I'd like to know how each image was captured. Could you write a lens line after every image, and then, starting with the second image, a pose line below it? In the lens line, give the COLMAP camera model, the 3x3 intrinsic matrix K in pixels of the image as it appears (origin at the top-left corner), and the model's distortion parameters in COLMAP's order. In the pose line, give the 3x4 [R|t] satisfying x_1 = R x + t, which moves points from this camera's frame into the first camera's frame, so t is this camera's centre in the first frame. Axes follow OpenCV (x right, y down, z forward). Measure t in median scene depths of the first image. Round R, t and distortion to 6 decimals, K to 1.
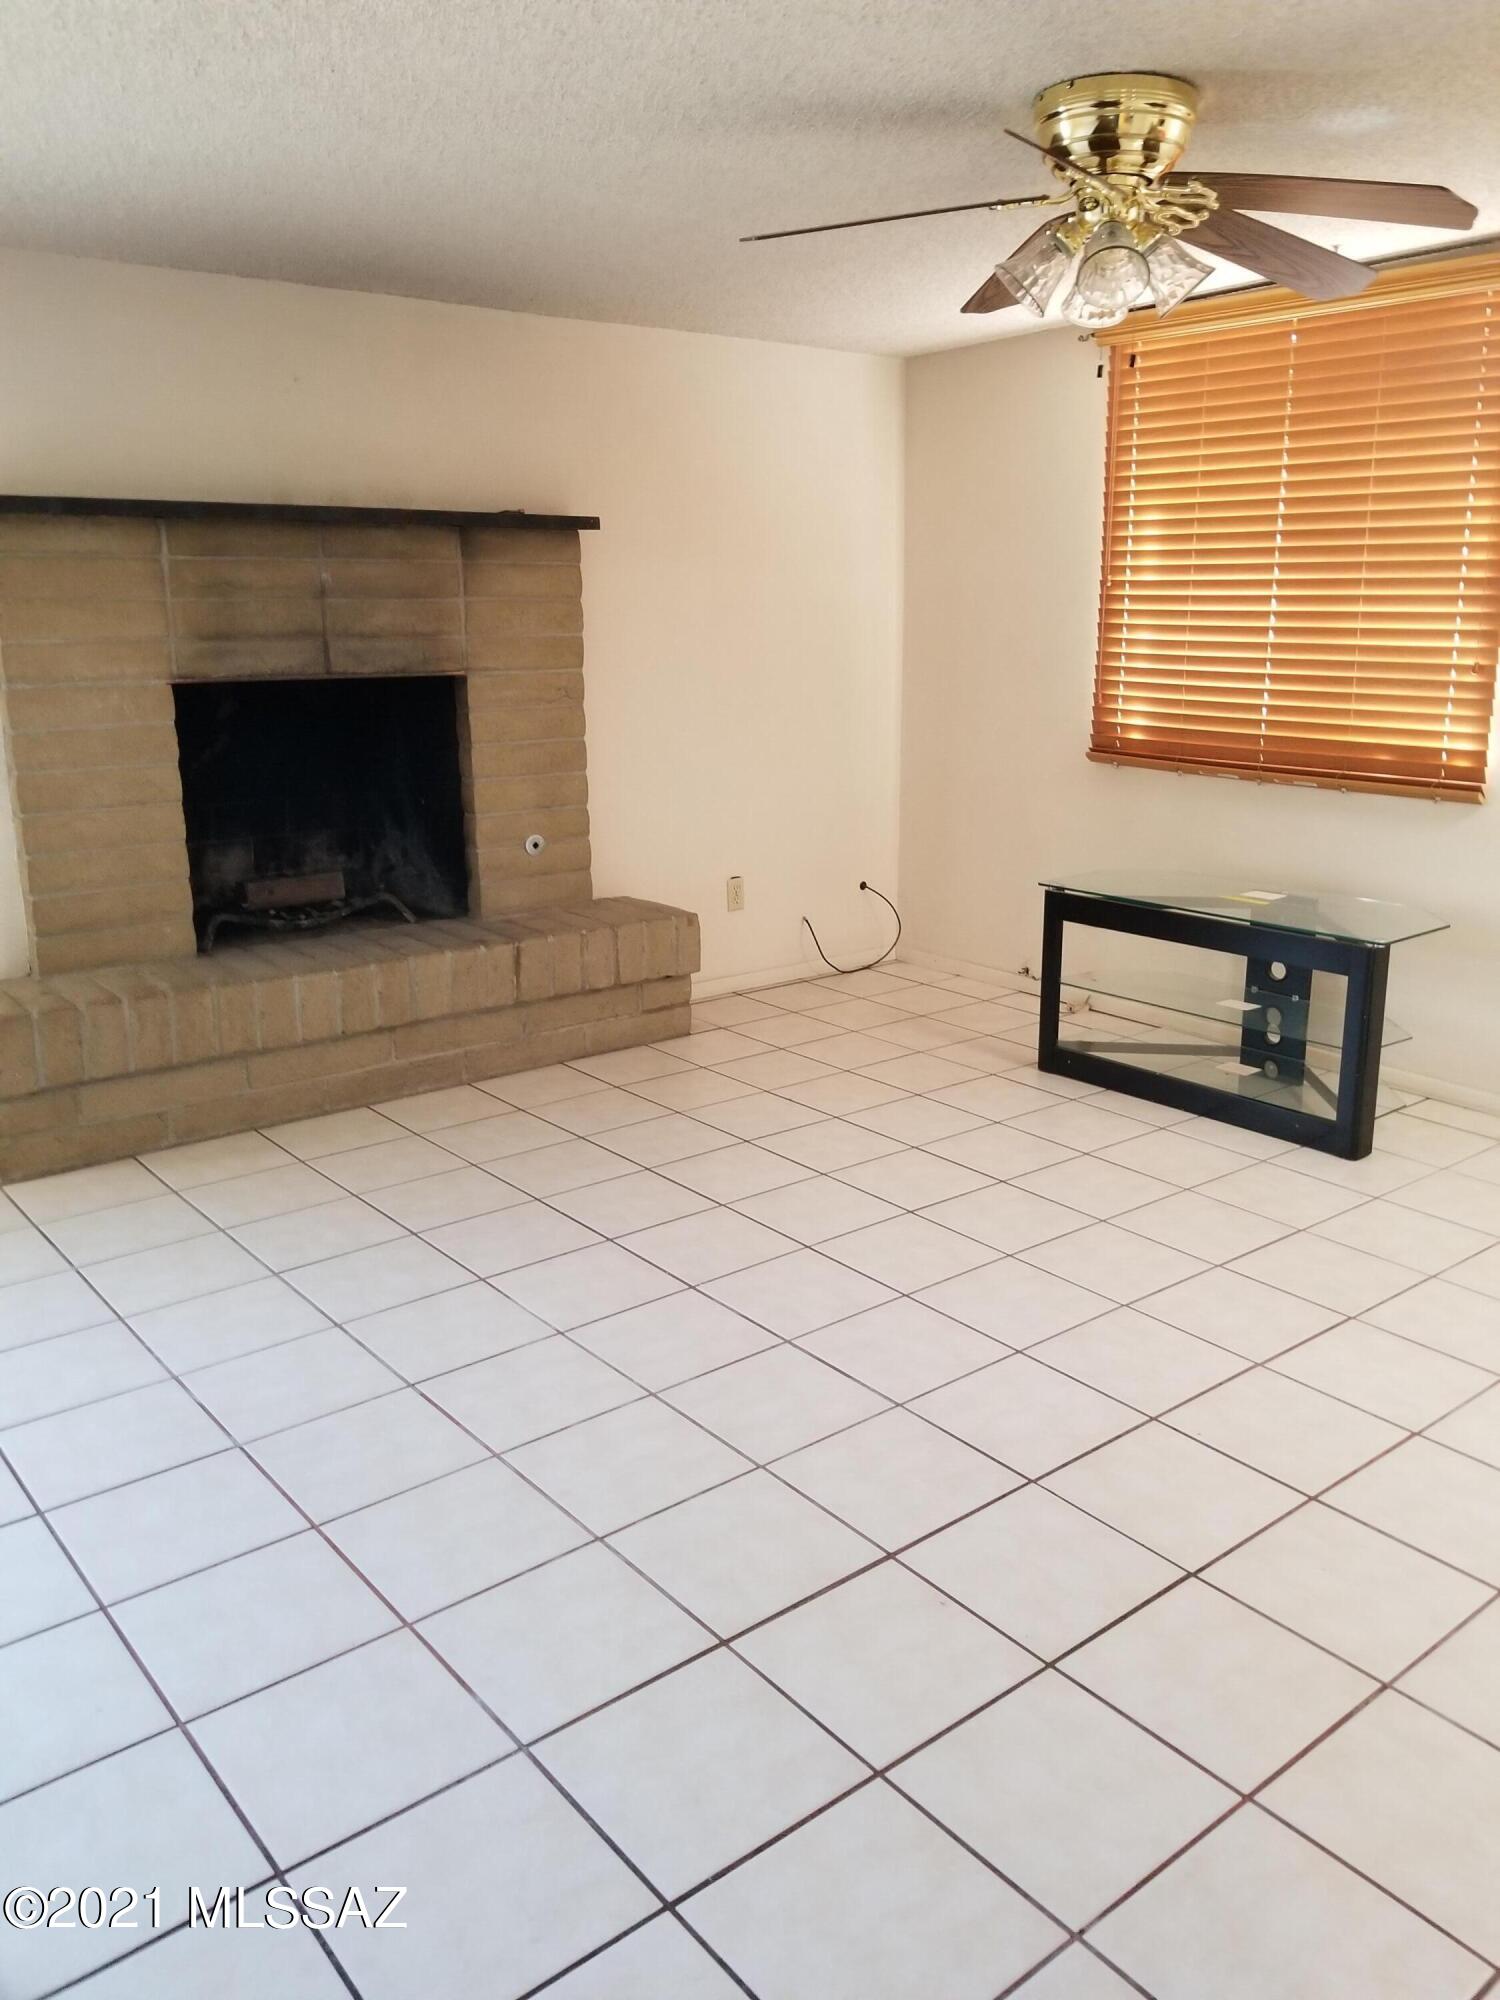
lens RADIAL K [[1568.5, 0, 844.5], [0, 1568.5, 1017.6], [0, 0, 1]] dist [0.086985, -0.141268]
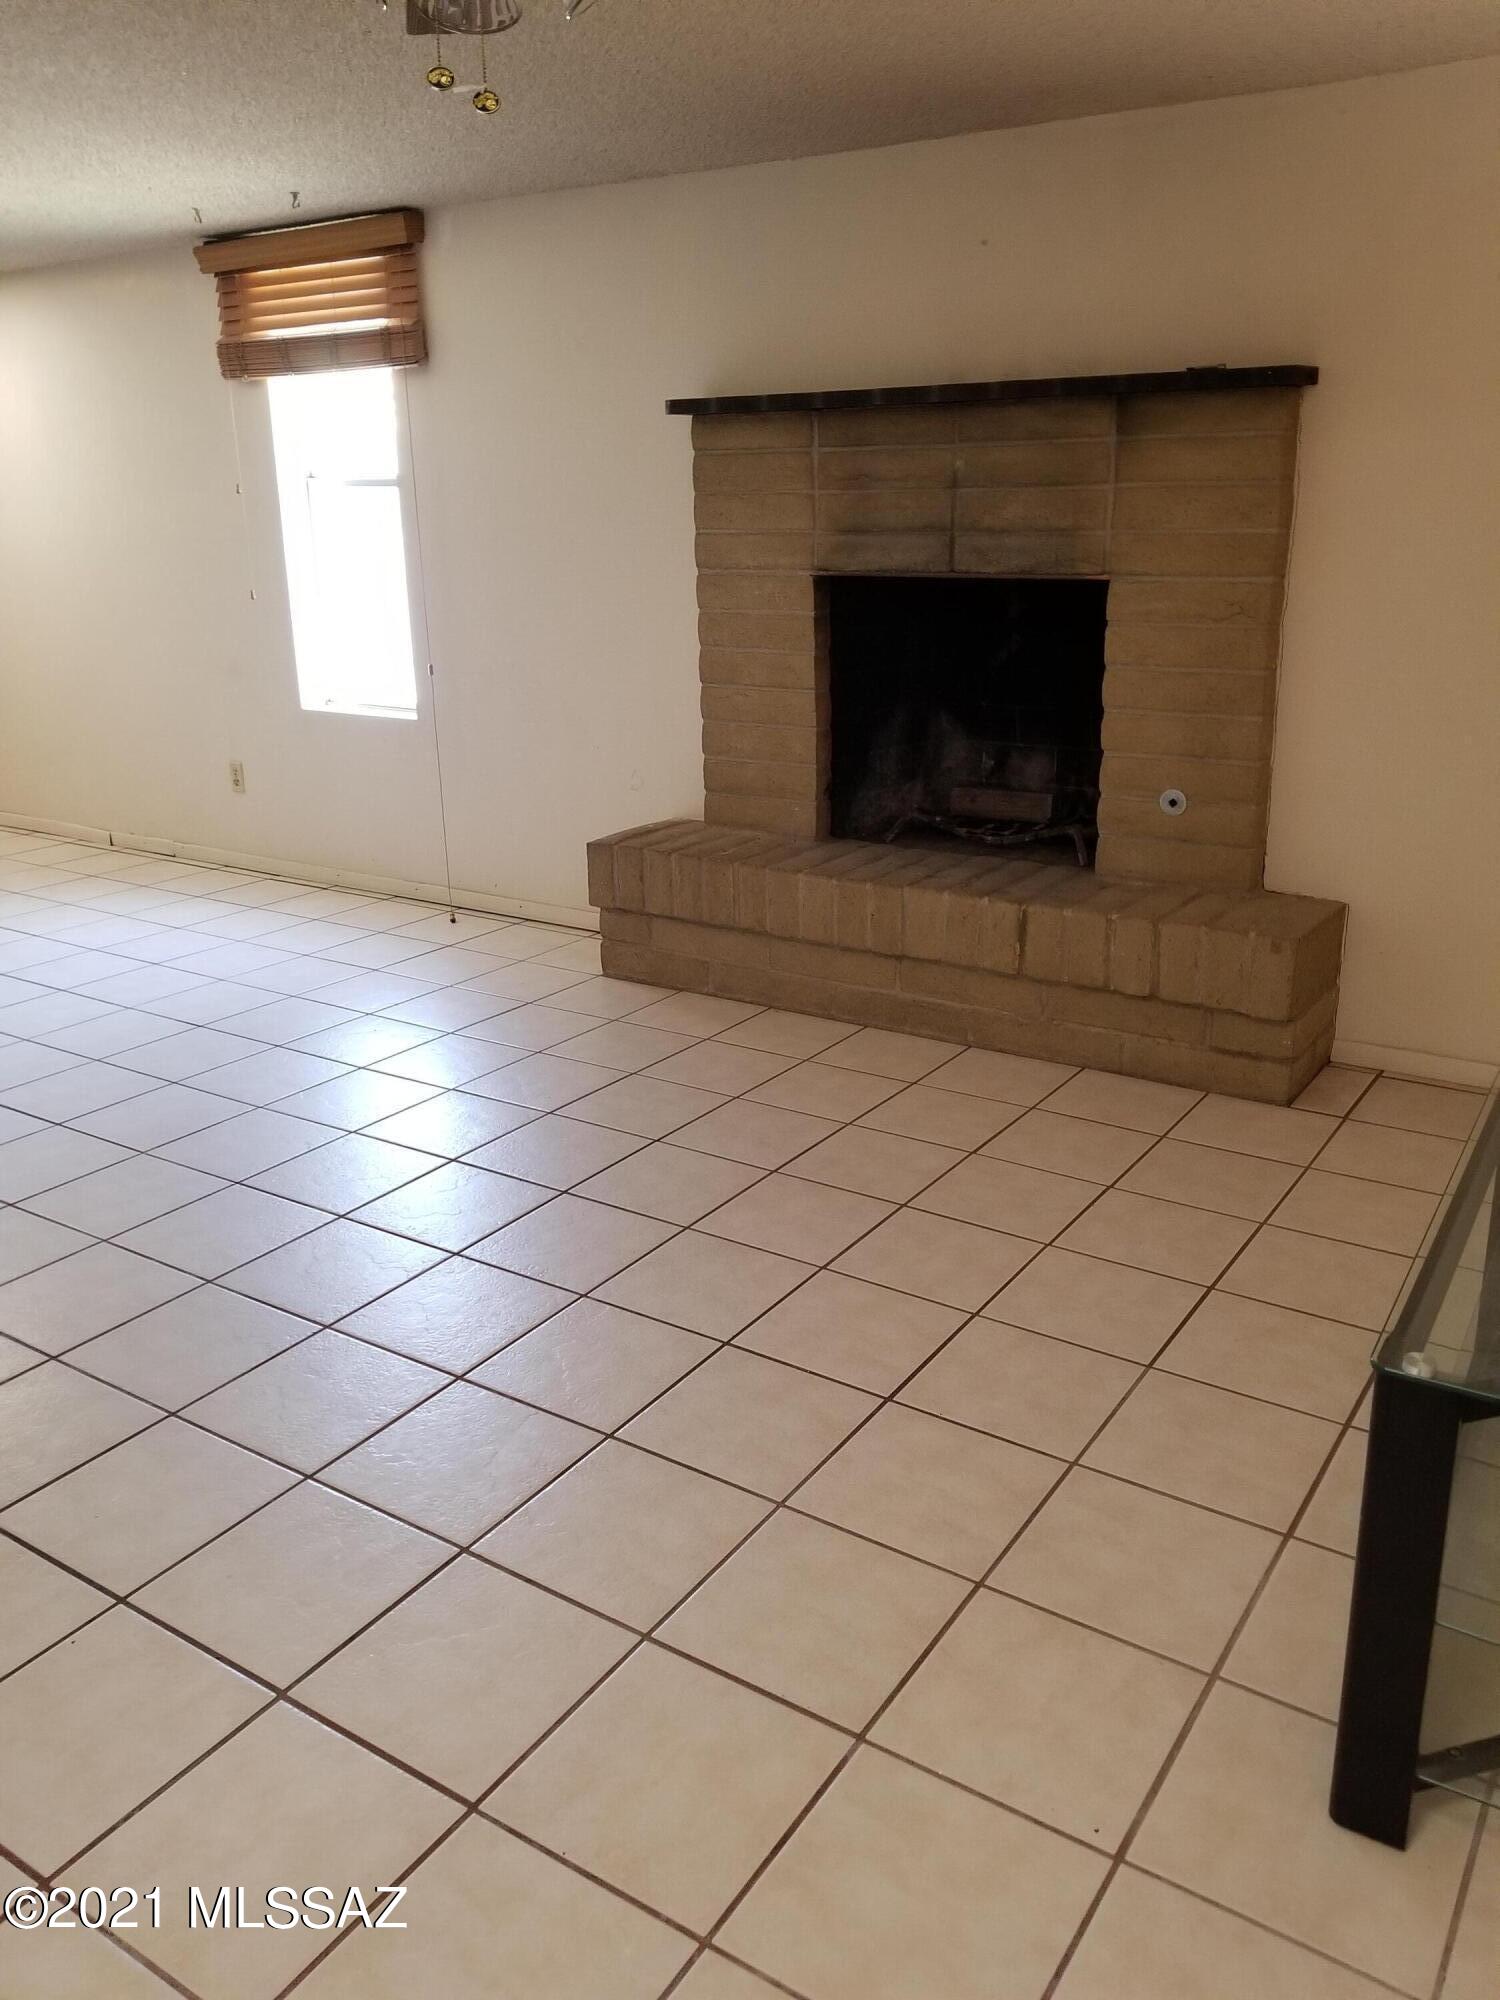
lens RADIAL K [[1564.2, 0, 750.0], [0, 1564.2, 1000.0], [0, 0, 1]] dist [0.061239, -0.007288]
pose [[0.270074, 0.291701, -0.917590, 0.551247], [-0.239097, 0.943471, 0.229555, -0.161938], [0.932680, 0.157396, 0.324552, 0.622882]]
